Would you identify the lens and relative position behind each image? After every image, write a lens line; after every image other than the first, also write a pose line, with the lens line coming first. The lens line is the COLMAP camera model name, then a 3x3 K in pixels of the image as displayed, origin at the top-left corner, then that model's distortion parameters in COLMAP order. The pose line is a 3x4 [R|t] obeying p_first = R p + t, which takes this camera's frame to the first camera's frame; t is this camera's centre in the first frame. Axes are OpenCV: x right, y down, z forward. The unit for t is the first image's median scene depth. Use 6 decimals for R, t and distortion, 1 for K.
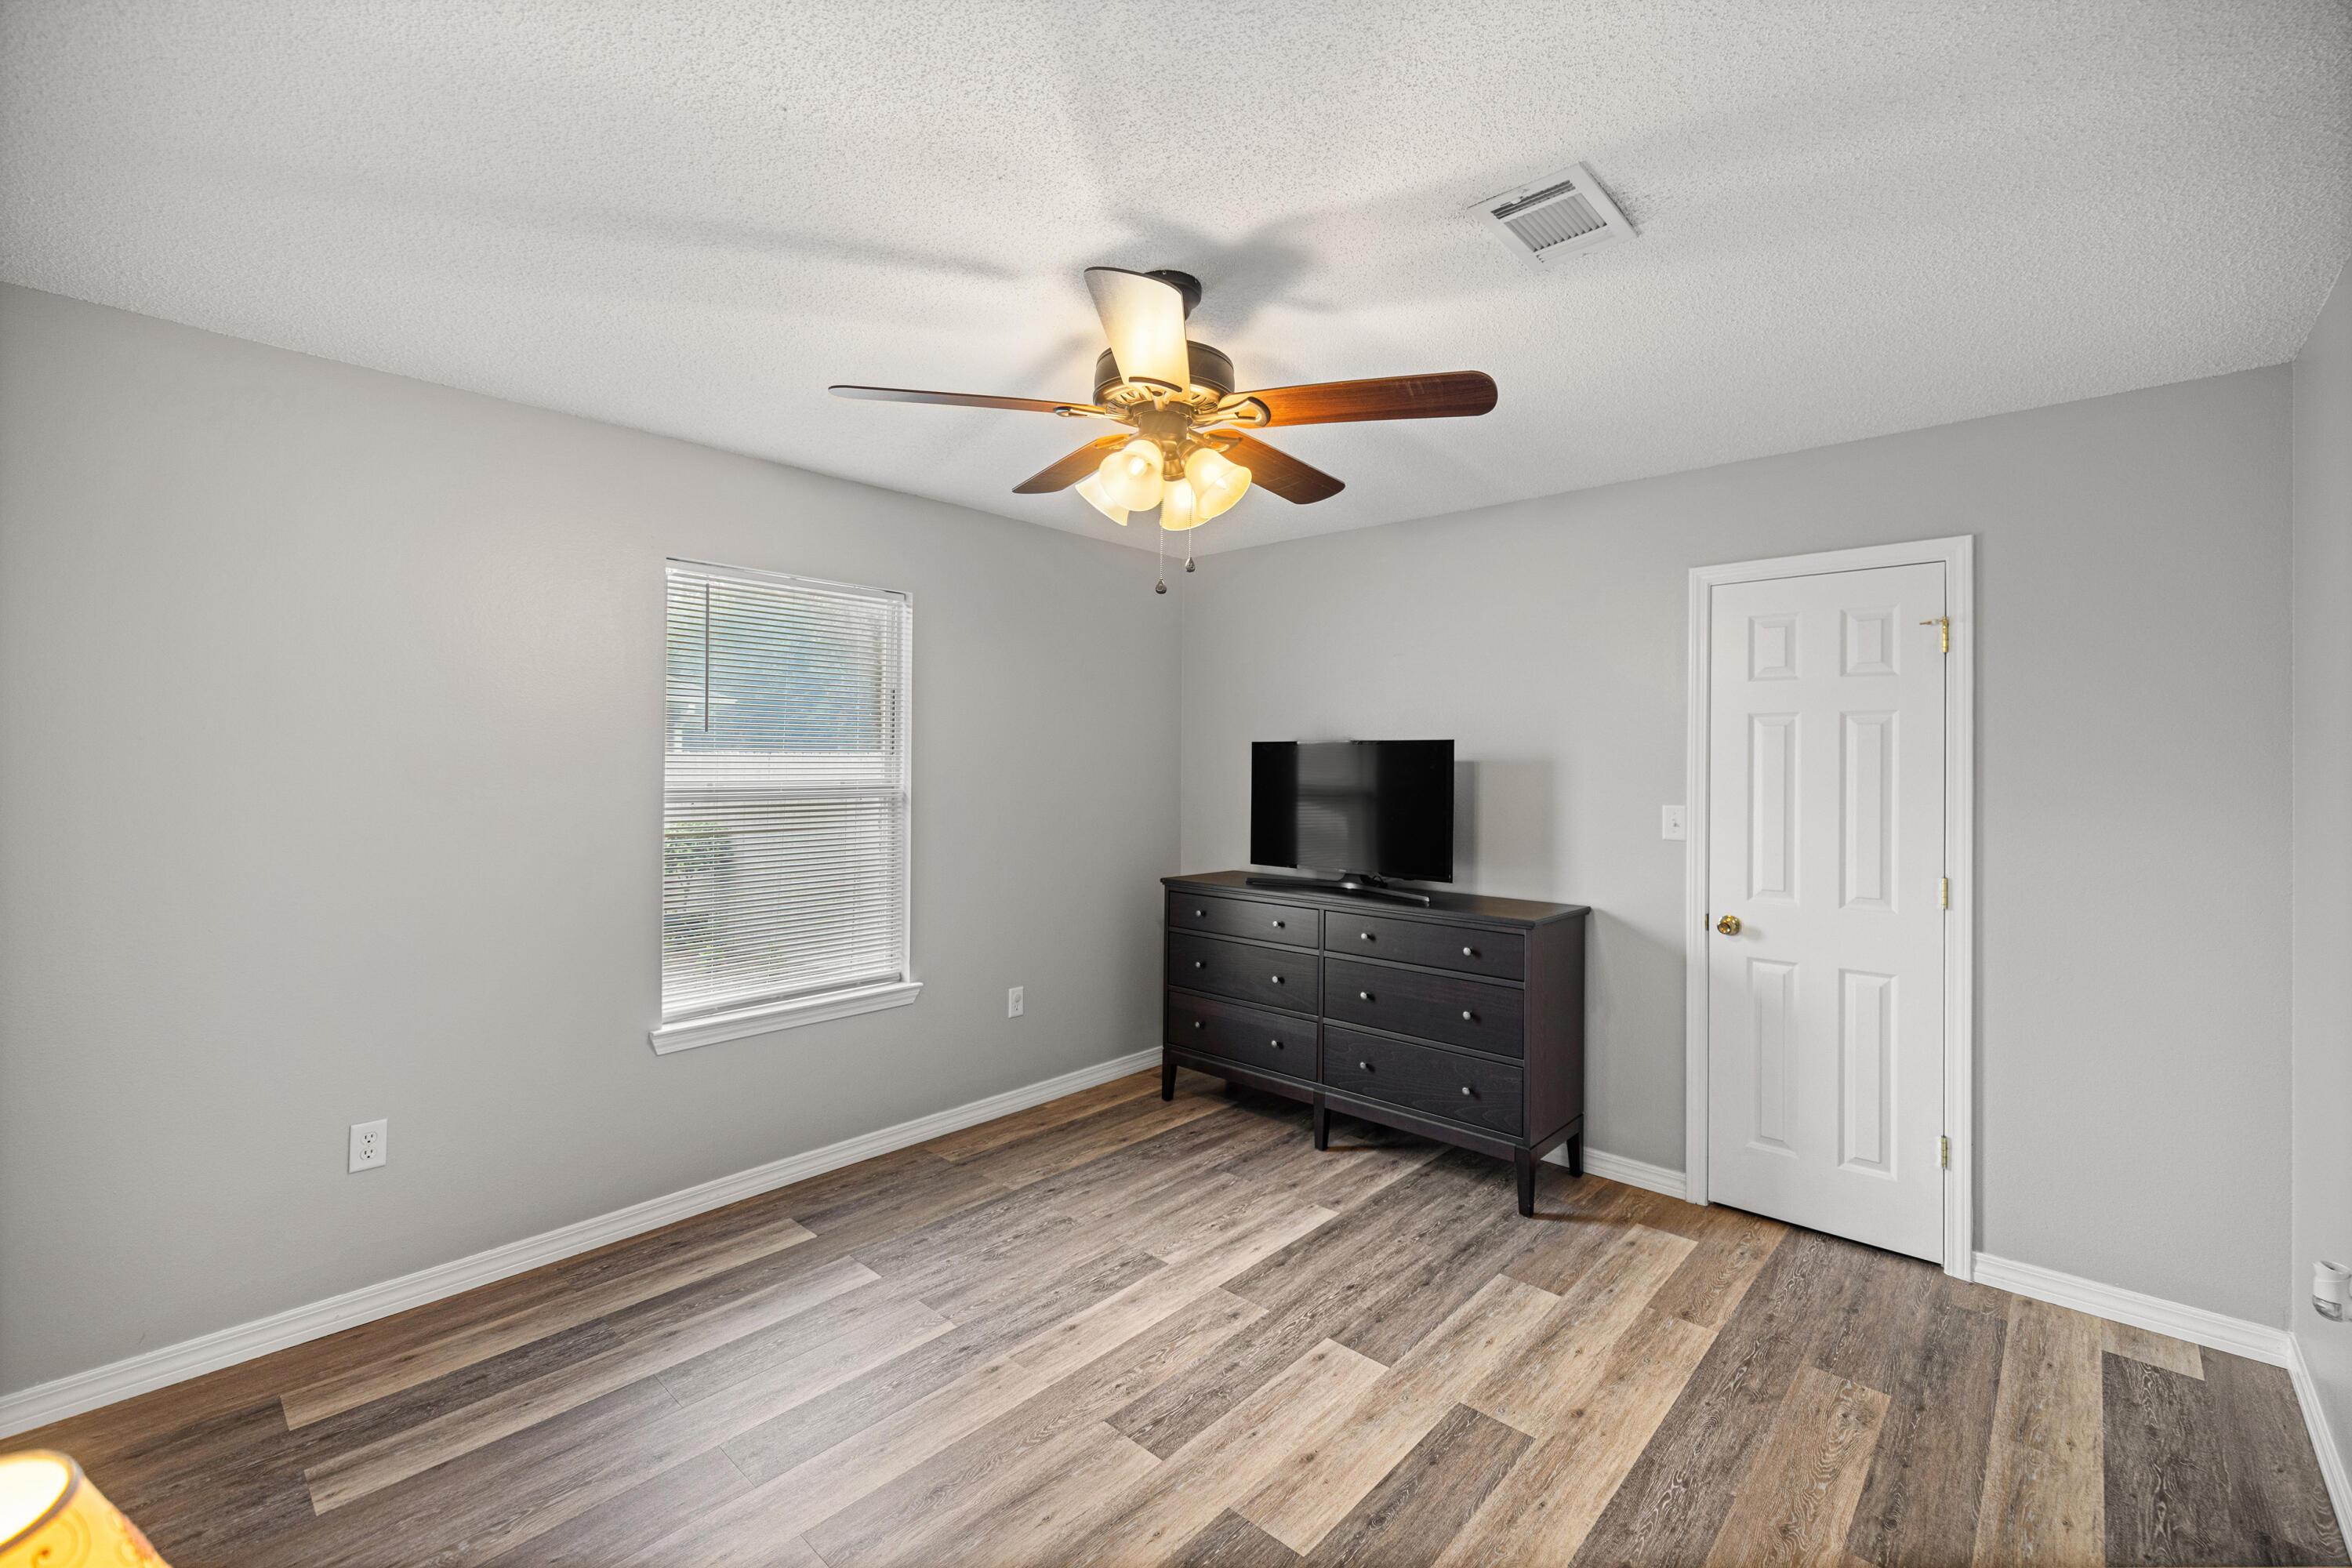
lens RADIAL K [[991.2, 0, 1178.9], [0, 991.2, 769.7], [0, 0, 1]] dist [-0.000968, -0.000066]
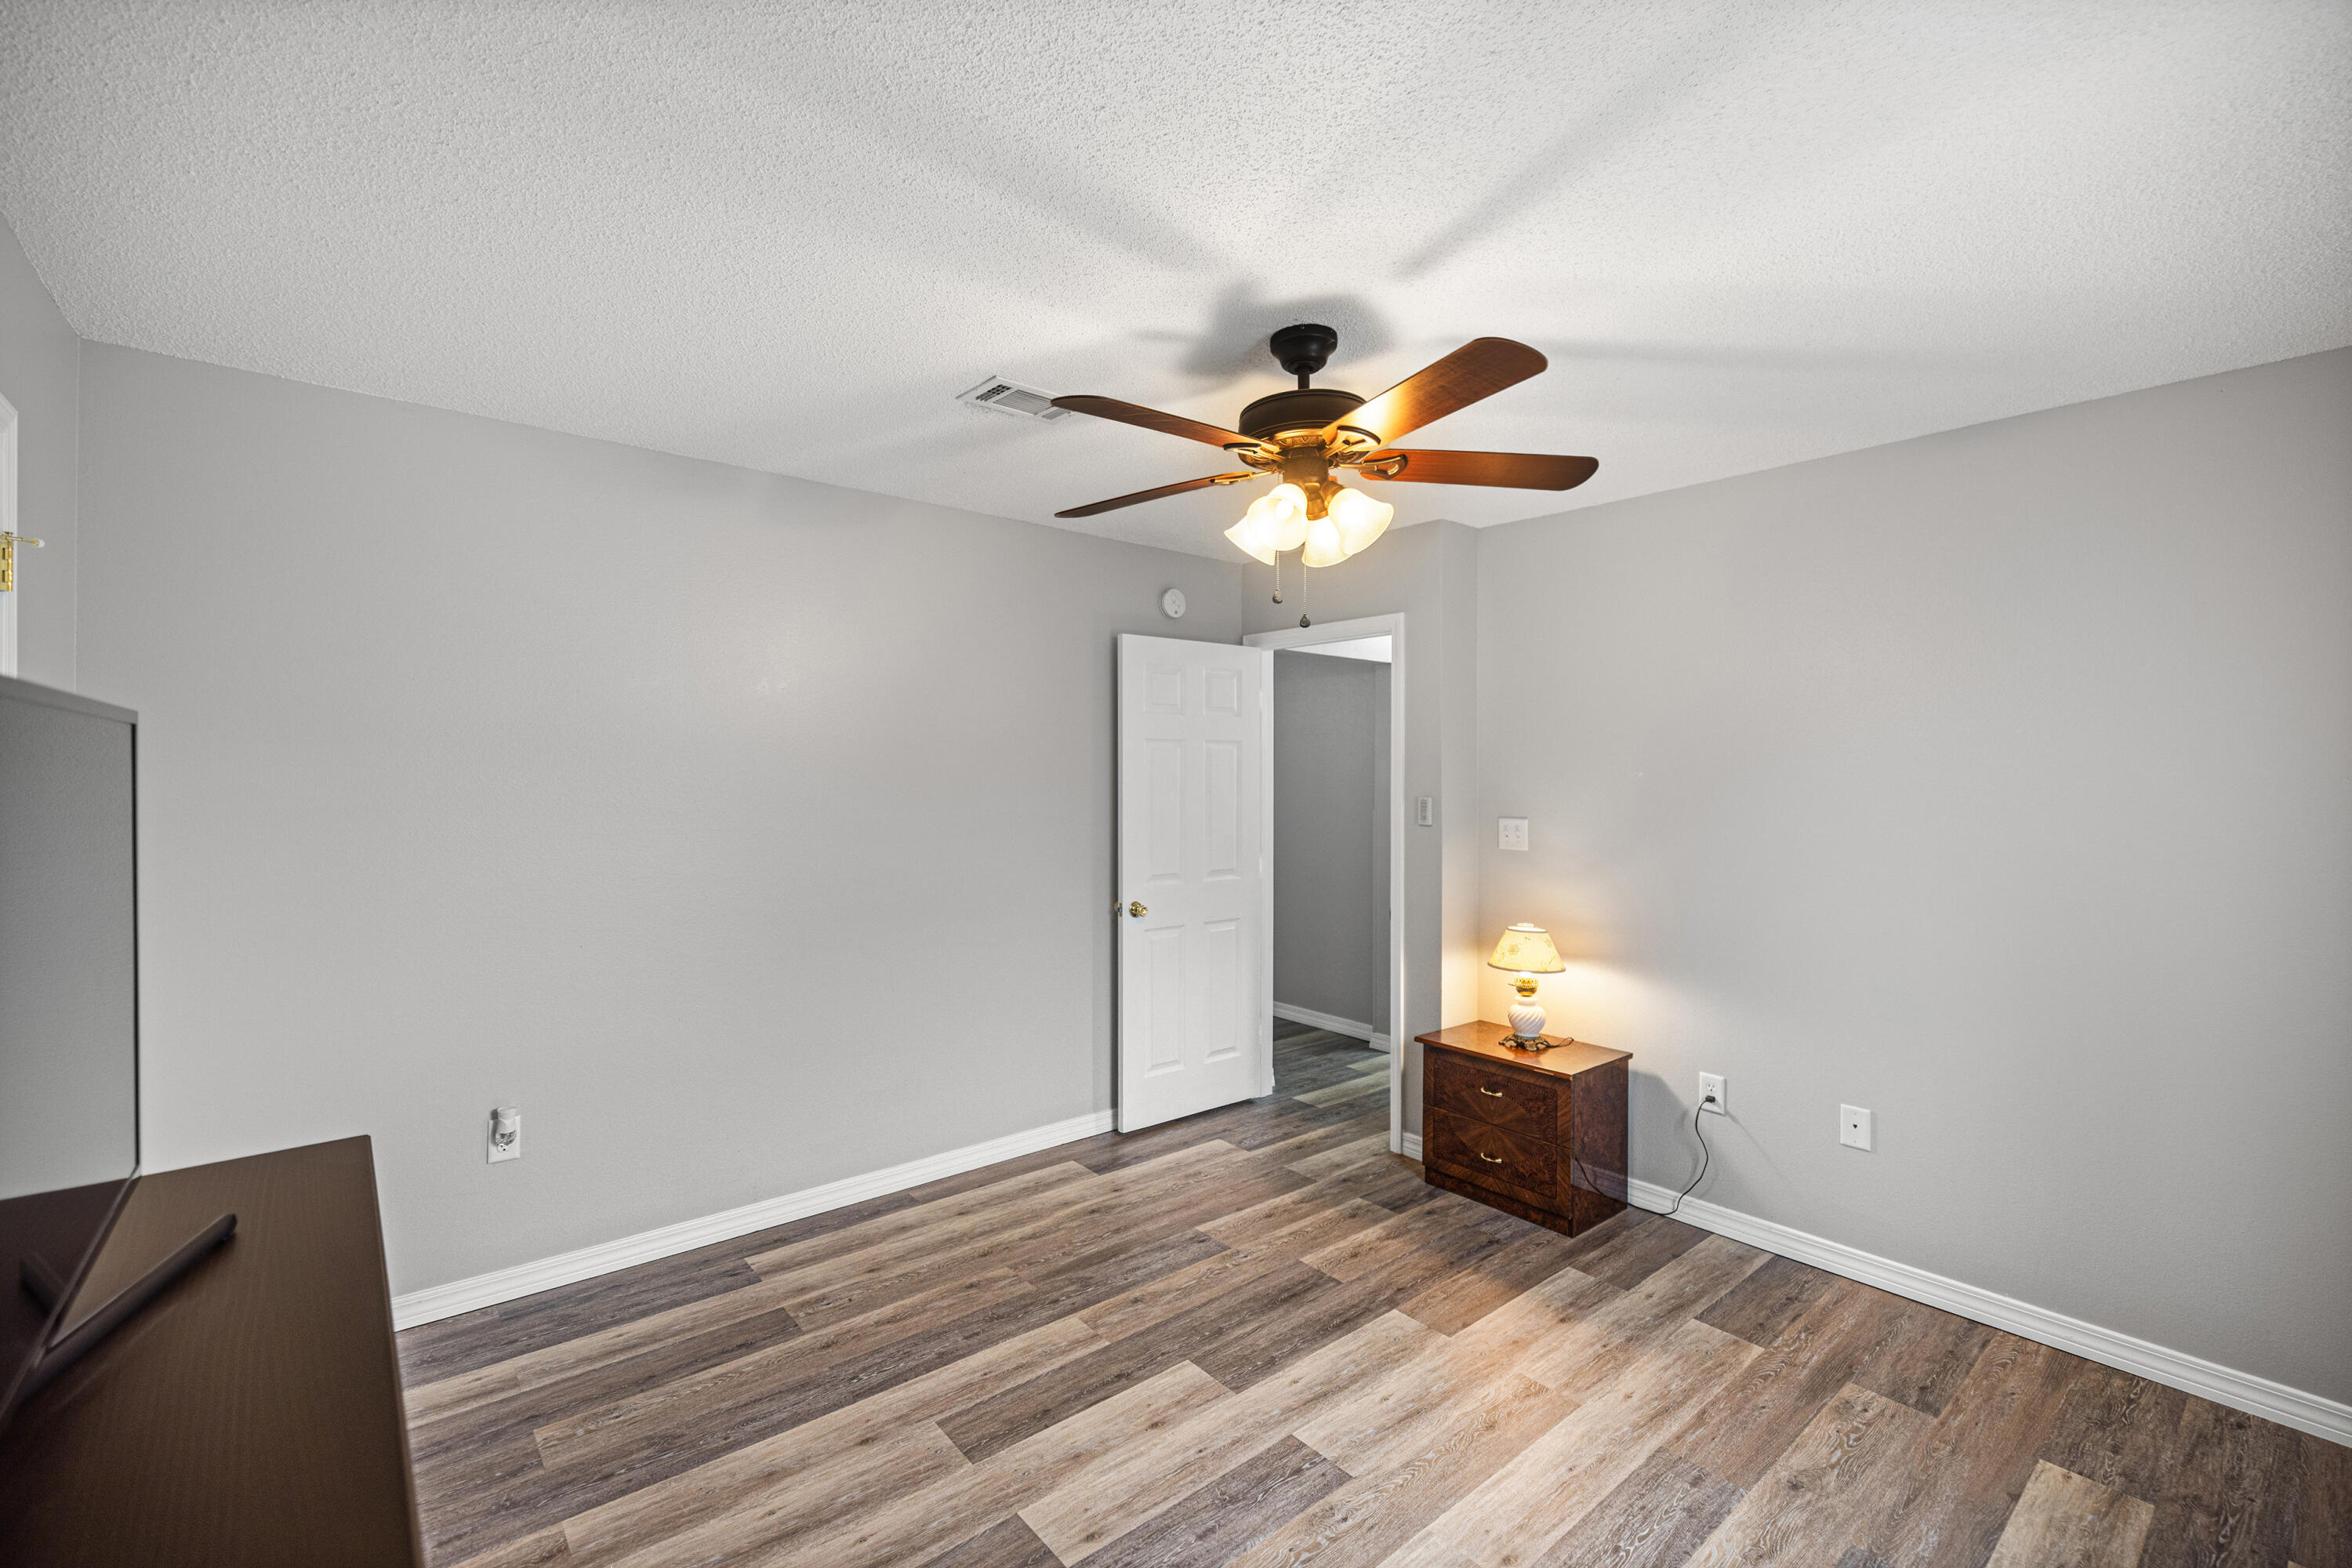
lens RADIAL K [[991.2, 0, 1164.2], [0, 991.2, 774.2], [0, 0, 1]] dist [-0.000968, -0.000066]
pose [[-0.989991, -0.015474, 0.140277, -0.018329], [-0.013405, 0.999787, 0.015687, -0.033638], [-0.140490, 0.013649, -0.989988, 1.969071]]
